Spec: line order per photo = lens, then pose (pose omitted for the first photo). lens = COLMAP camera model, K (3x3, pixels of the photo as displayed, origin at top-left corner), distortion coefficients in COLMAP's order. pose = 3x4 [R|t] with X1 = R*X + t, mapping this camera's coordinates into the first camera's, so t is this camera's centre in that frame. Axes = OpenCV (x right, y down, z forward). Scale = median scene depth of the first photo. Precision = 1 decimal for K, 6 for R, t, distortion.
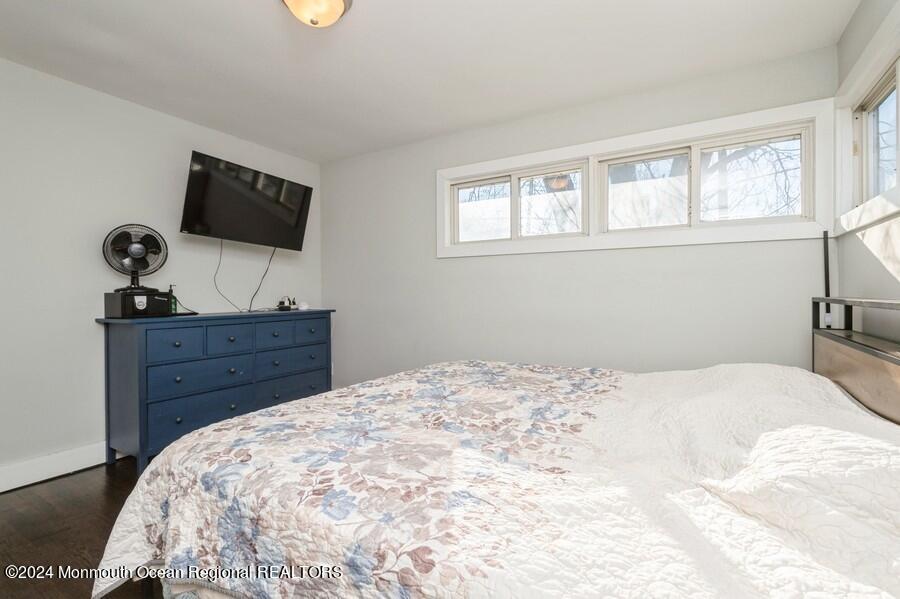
lens RADIAL K [[422.3, 0, 449.5], [0, 422.3, 297.7], [0, 0, 1]] dist [0.008008, -0.000267]
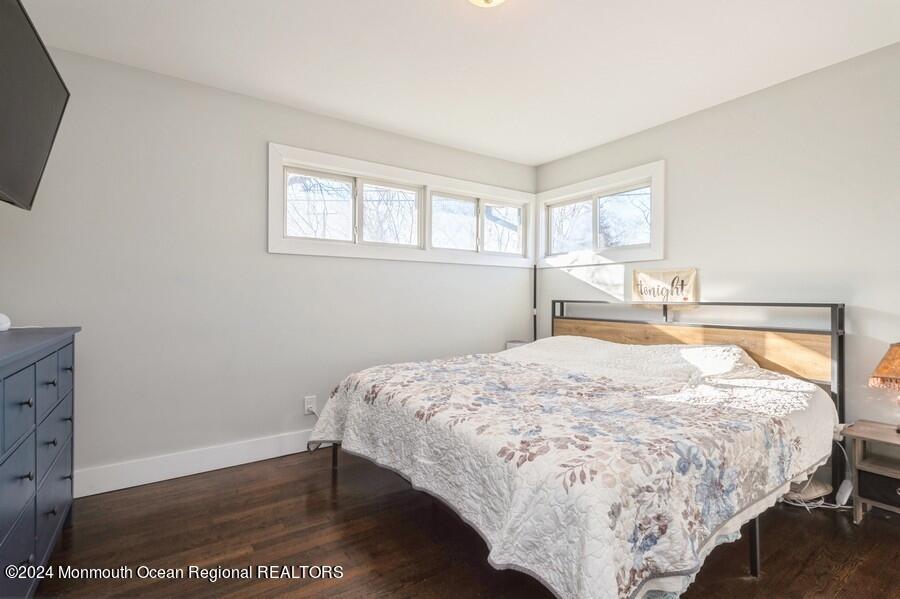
lens RADIAL K [[422.3, 0, 449.5], [0, 422.3, 297.7], [0, 0, 1]] dist [0.008008, -0.000267]
pose [[0.400725, 0.005033, 0.916184, -0.978049], [0.010557, 0.999893, -0.010110, 0.002228], [-0.916137, 0.013723, 0.400629, 0.599218]]
